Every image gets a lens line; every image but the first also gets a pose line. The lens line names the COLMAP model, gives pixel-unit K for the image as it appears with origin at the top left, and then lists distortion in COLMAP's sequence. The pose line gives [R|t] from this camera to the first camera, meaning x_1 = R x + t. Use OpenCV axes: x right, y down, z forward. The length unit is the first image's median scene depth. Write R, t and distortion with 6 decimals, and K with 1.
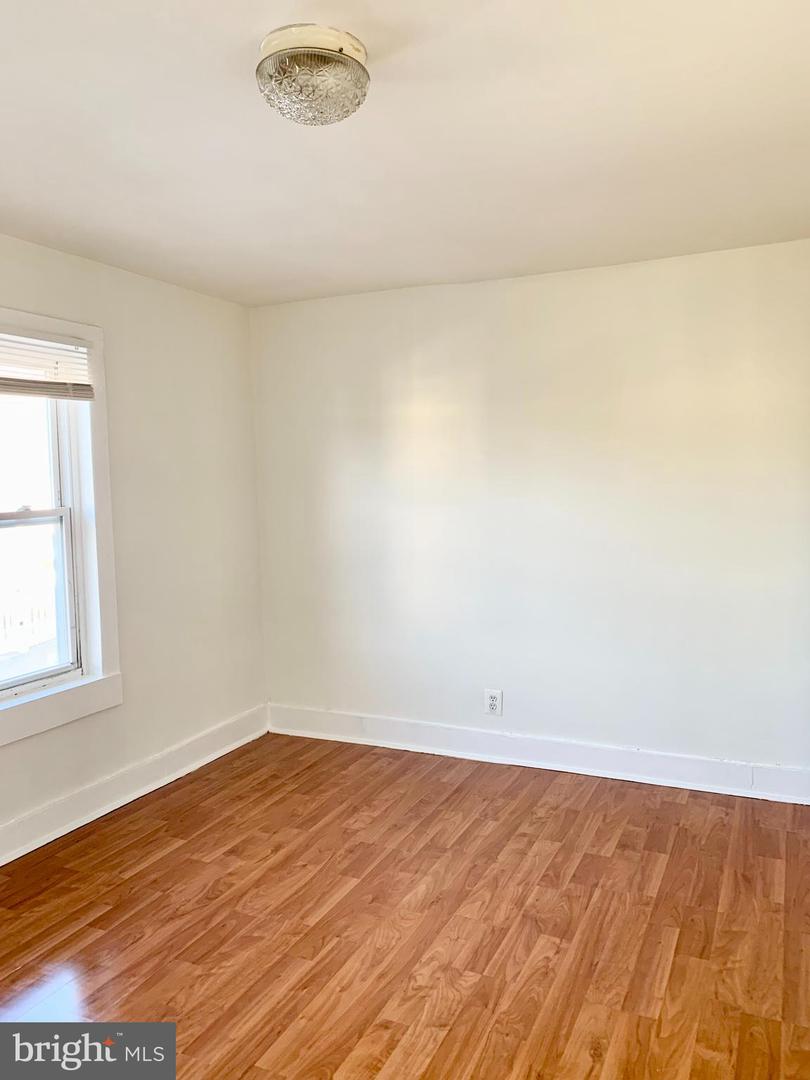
lens RADIAL K [[824.7, 0, 407.8], [0, 824.7, 535.6], [0, 0, 1]] dist [0.013155, -0.005880]
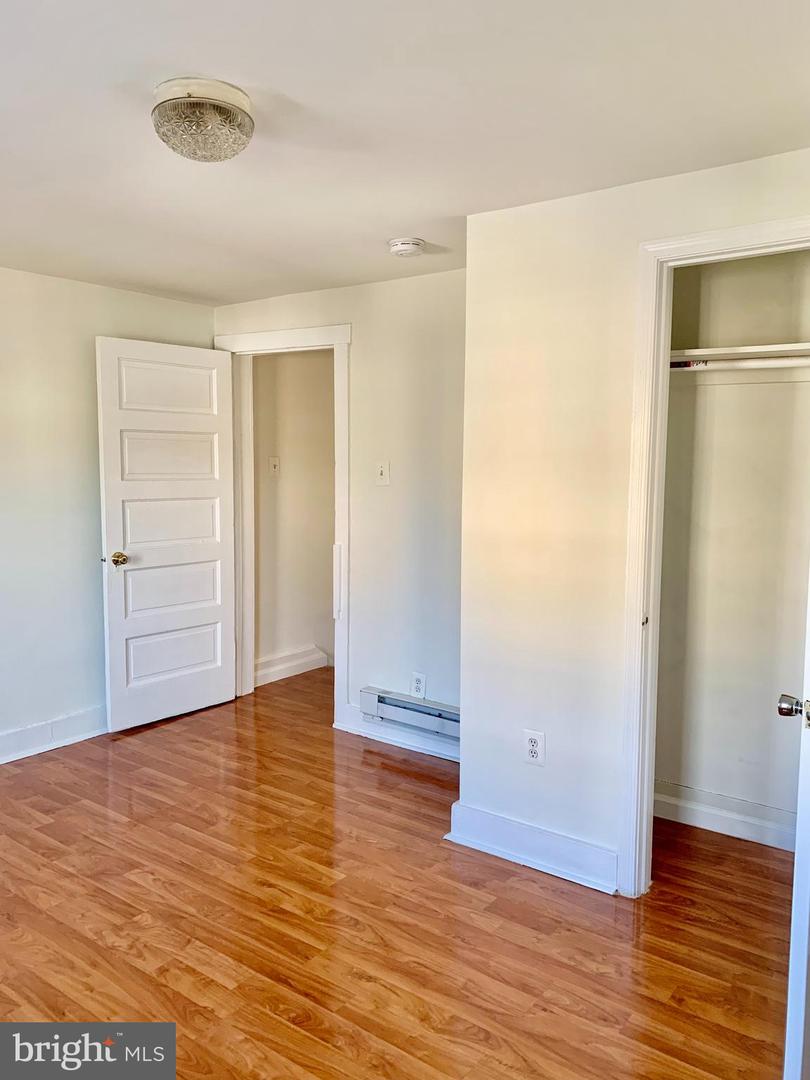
lens RADIAL K [[824.7, 0, 408.5], [0, 824.7, 541.5], [0, 0, 1]] dist [0.013155, -0.005880]
pose [[0.209865, -0.073222, 0.974985, -0.912729], [0.061801, 0.996191, 0.061512, -0.022359], [-0.975775, 0.047346, 0.213591, 0.386626]]
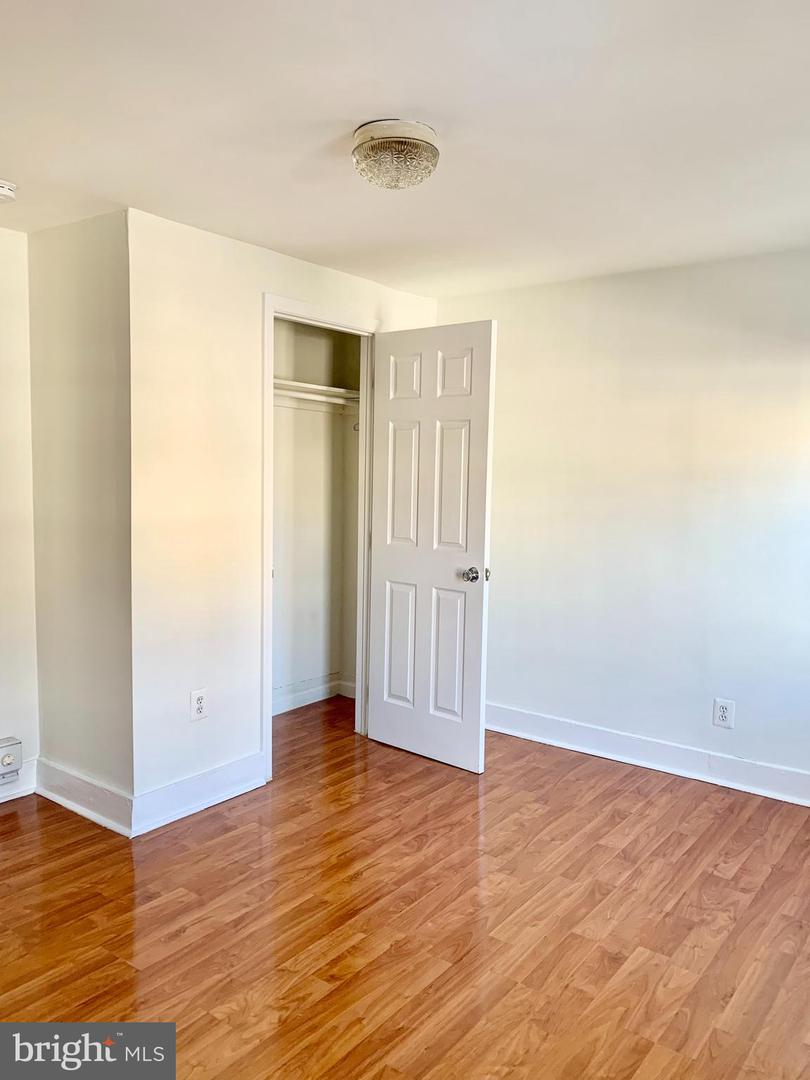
lens RADIAL K [[824.7, 0, 404.0], [0, 824.7, 540.6], [0, 0, 1]] dist [0.013155, -0.005880]
pose [[-0.975711, -0.014932, 0.218554, -0.315307], [0.019434, 0.987841, 0.154251, -0.118957], [-0.218200, 0.154752, -0.963556, 1.770632]]
